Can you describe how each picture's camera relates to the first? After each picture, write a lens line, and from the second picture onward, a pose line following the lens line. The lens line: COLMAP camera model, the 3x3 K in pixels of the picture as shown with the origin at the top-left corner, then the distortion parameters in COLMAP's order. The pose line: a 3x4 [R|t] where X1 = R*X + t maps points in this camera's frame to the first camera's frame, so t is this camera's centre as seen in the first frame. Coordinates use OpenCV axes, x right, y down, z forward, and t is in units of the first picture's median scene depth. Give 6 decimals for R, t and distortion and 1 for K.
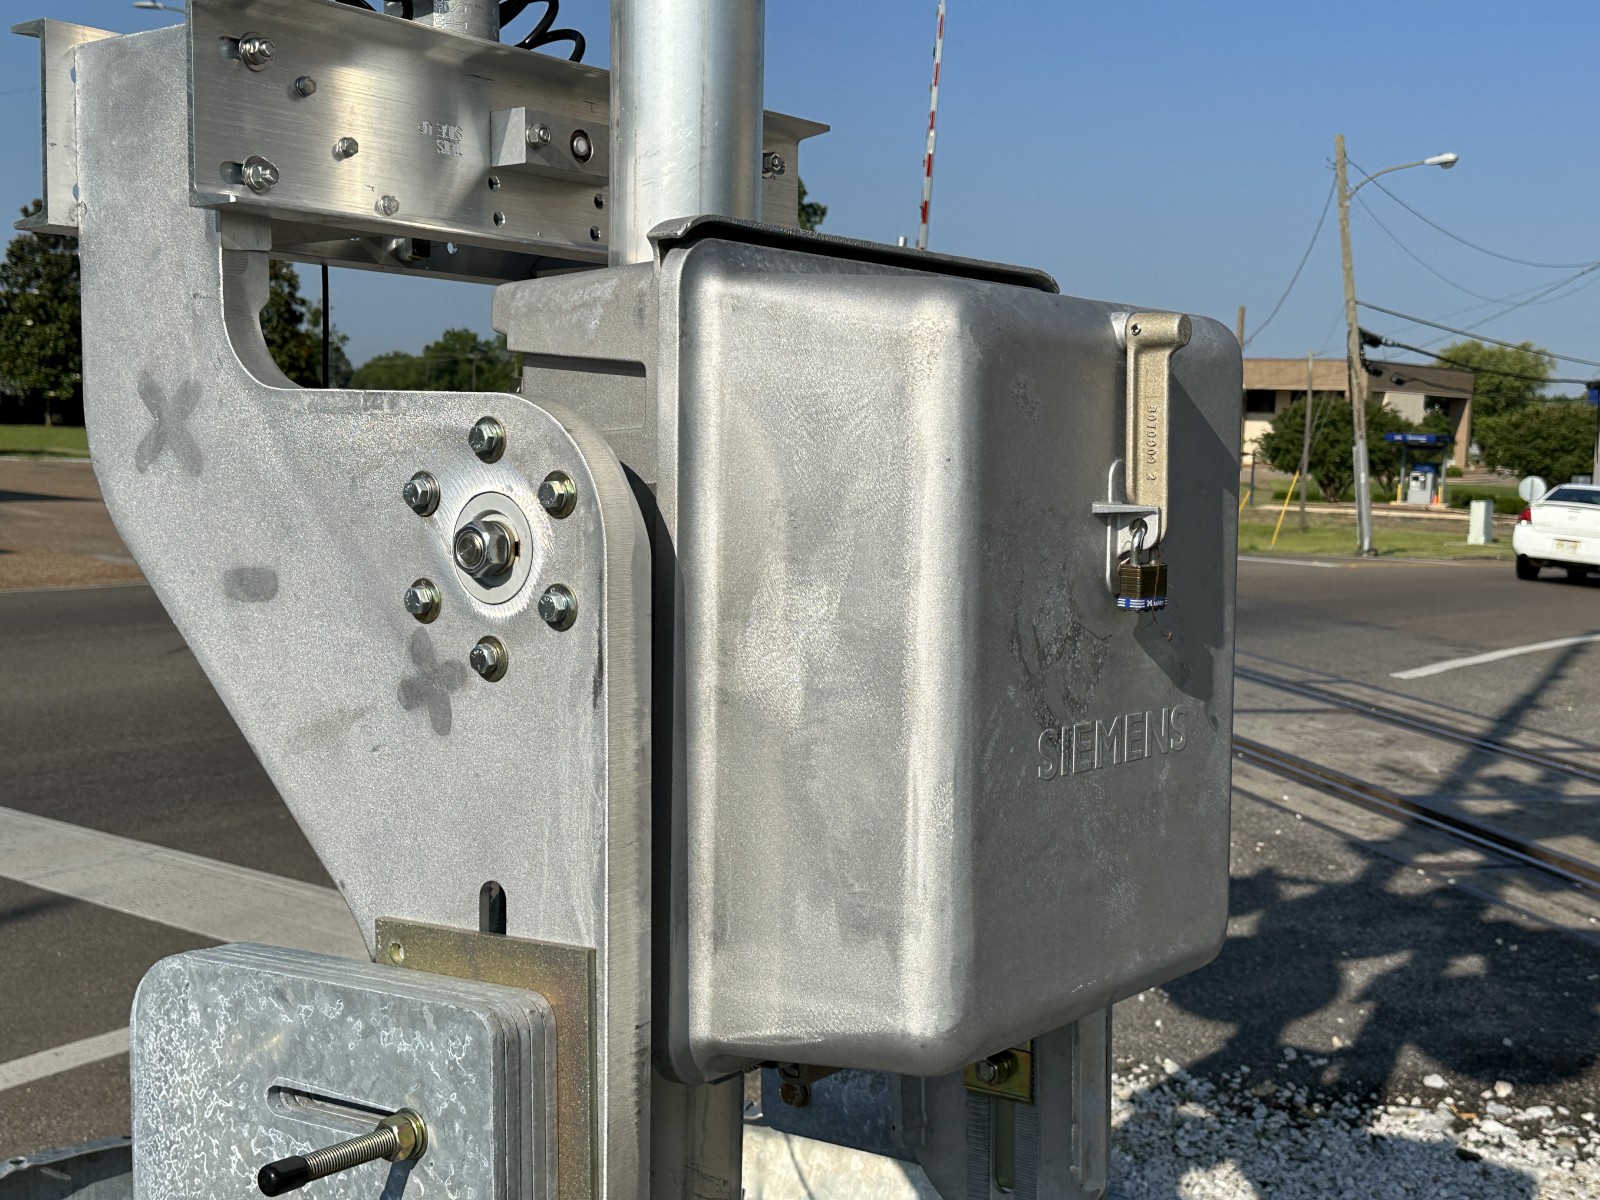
lens RADIAL K [[2124.7, 0, 800.0], [0, 2124.7, 600.0], [0, 0, 1]] dist [0.098611, 0.002212]
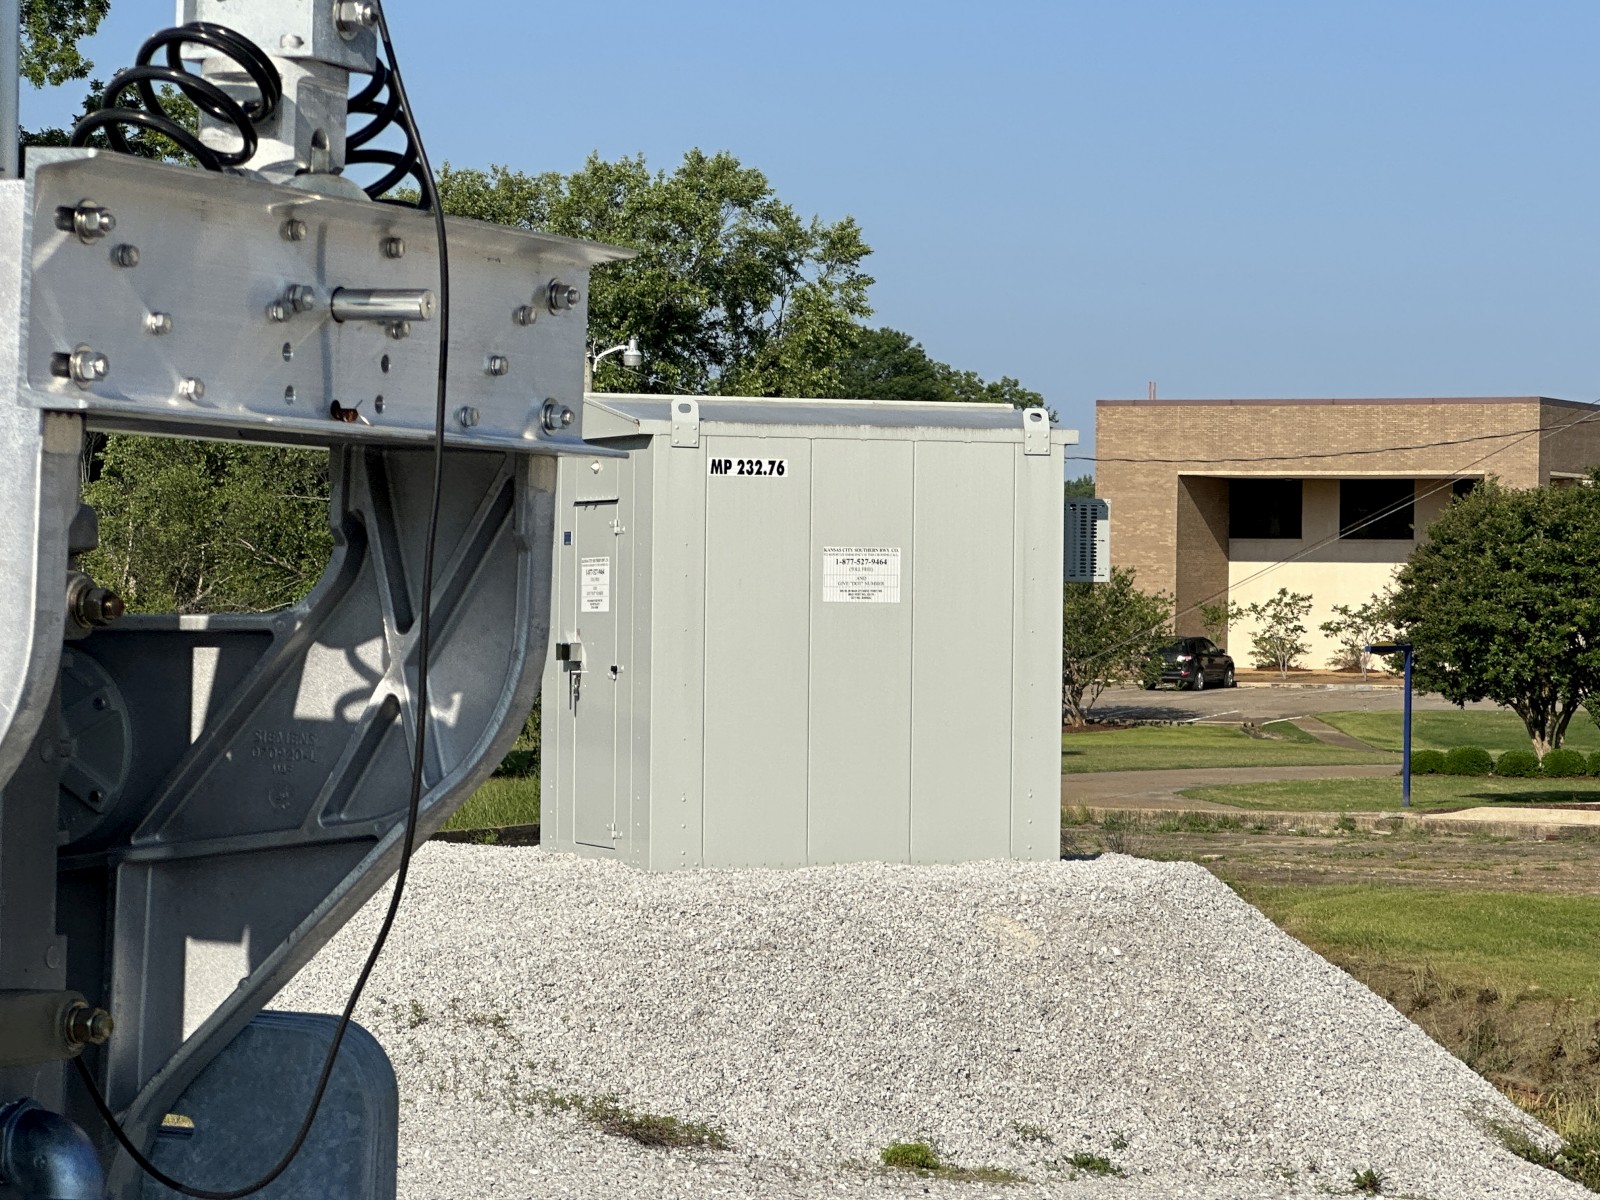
lens RADIAL K [[4432.0, 0, 800.0], [0, 4432.0, 600.0], [0, 0, 1]] dist [0.075719, 1.206801]
pose [[0.988716, -0.024831, 0.147728, 0.011992], [0.036710, 0.996259, -0.078235, -0.016213], [-0.145233, 0.082776, 0.985929, 0.214103]]
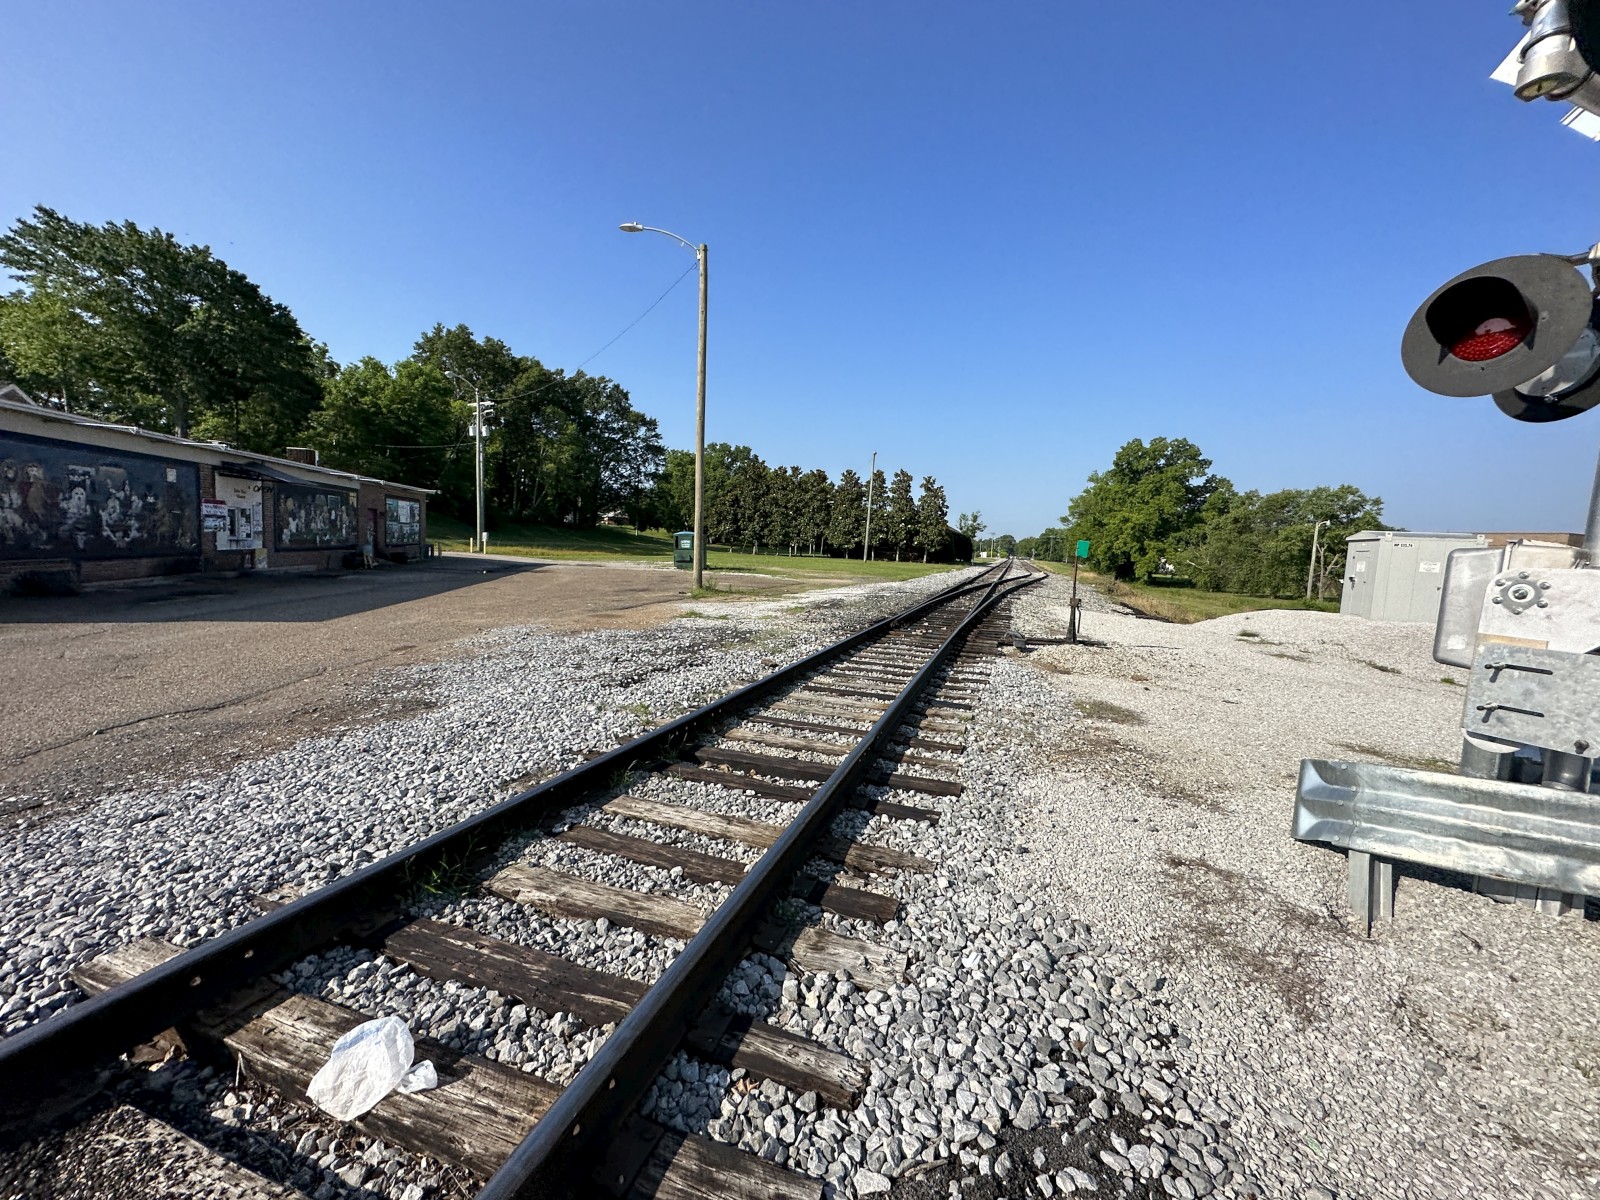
lens RADIAL K [[647.2, 0, 805.2], [0, 647.2, 608.6], [0, 0, 1]] dist [0.000194, 0.000426]
pose [[0.858382, 0.053132, -0.510252, 0.001196], [-0.057855, 0.998303, 0.006626, -0.015983], [0.509739, 0.023833, 0.859999, 0.209224]]
